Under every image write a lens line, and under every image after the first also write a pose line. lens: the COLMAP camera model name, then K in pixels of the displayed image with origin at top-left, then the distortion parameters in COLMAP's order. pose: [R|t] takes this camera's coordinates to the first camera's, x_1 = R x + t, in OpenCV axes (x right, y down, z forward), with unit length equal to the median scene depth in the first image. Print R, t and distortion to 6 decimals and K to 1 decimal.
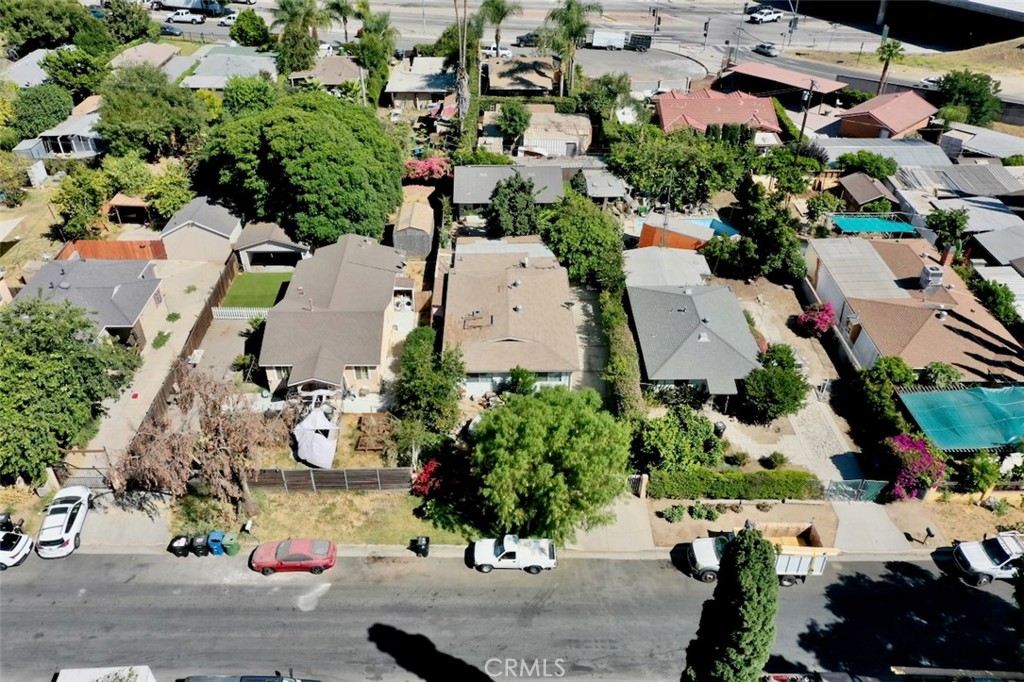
lens RADIAL K [[814.4, 0, 512.0], [0, 814.4, 341.0], [0, 0, 1]] dist [-0.010971, -0.001862]
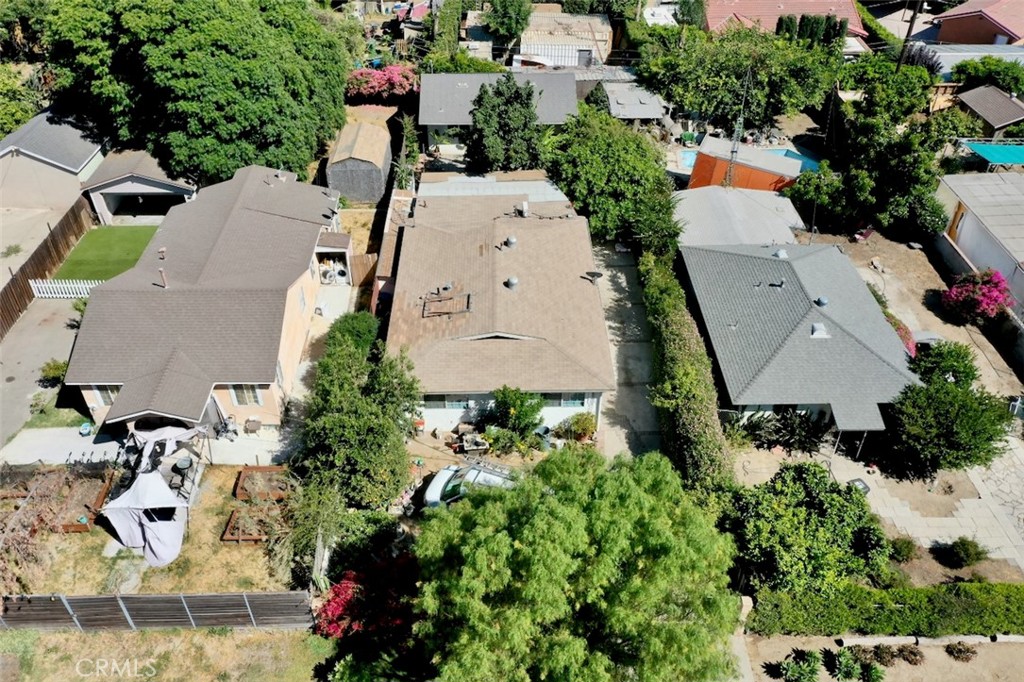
lens RADIAL K [[802.4, 0, 508.4], [0, 802.4, 342.5], [0, 0, 1]] dist [0.003412, 0.002261]
pose [[0.999999, -0.001403, -0.000683, 0.004782], [0.001437, 0.998542, 0.053966, -0.024744], [0.000607, -0.053967, 0.998543, 0.355433]]
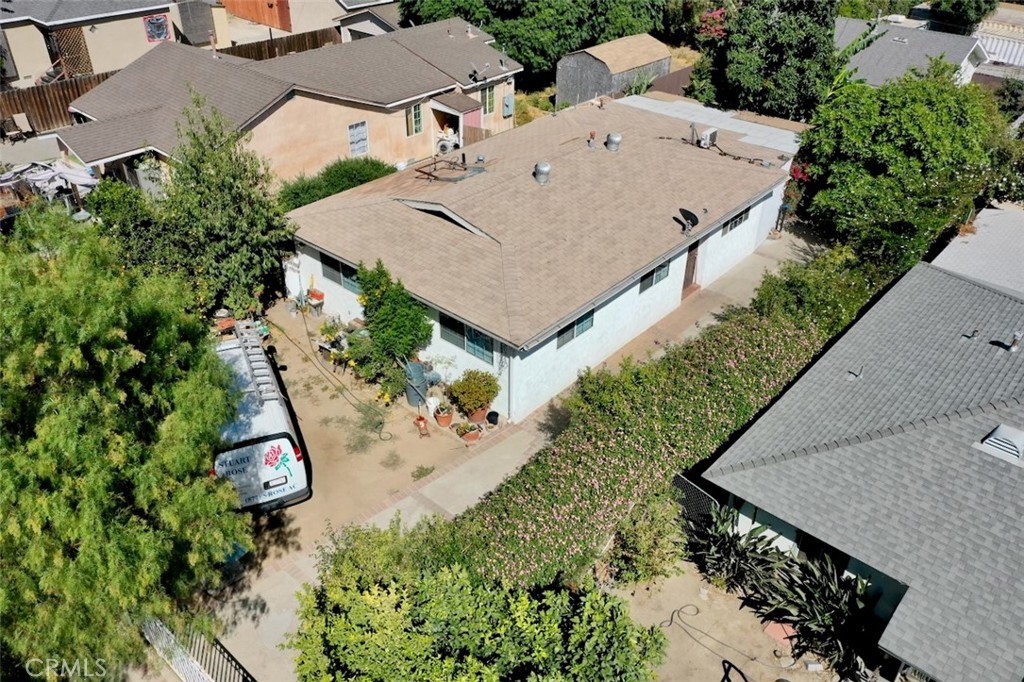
lens RADIAL K [[802.4, 0, 508.4], [0, 802.4, 342.5], [0, 0, 1]] dist [0.003412, 0.002261]
pose [[0.736148, 0.380989, -0.559405, 0.217828], [-0.401420, 0.911226, 0.092352, 0.005198], [0.544930, 0.156572, 0.823734, 0.614490]]
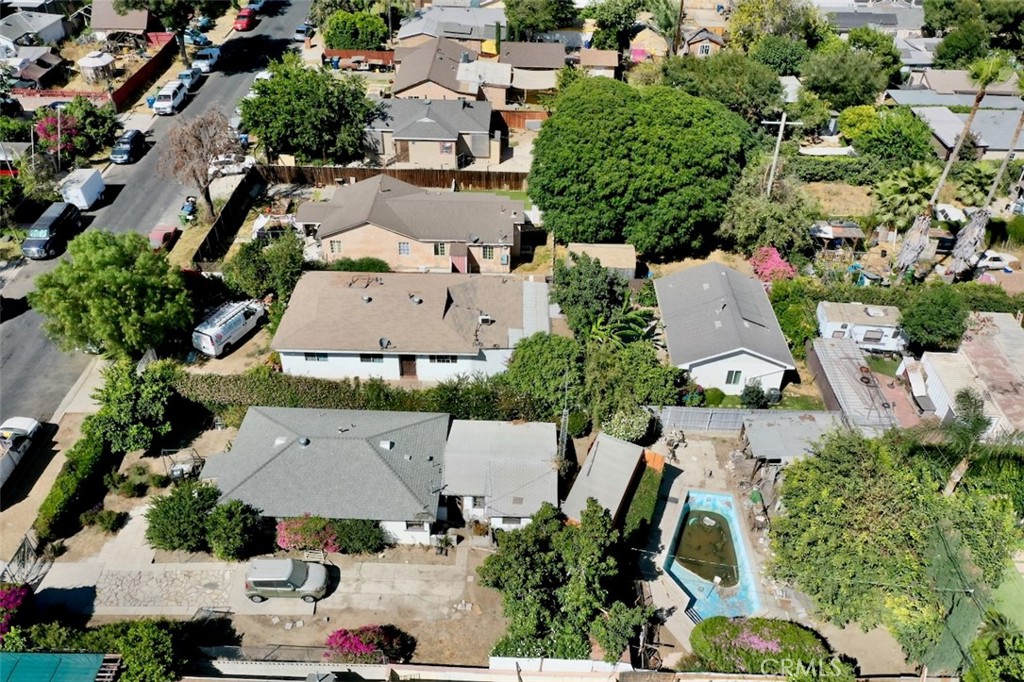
lens RADIAL K [[802.4, 0, 508.4], [0, 802.4, 342.5], [0, 0, 1]] dist [0.003412, 0.002261]
pose [[-0.045246, 0.596384, -0.801423, 0.688970], [-0.593262, 0.629413, 0.501875, -0.508597], [0.803737, 0.498162, 0.325334, 0.766280]]
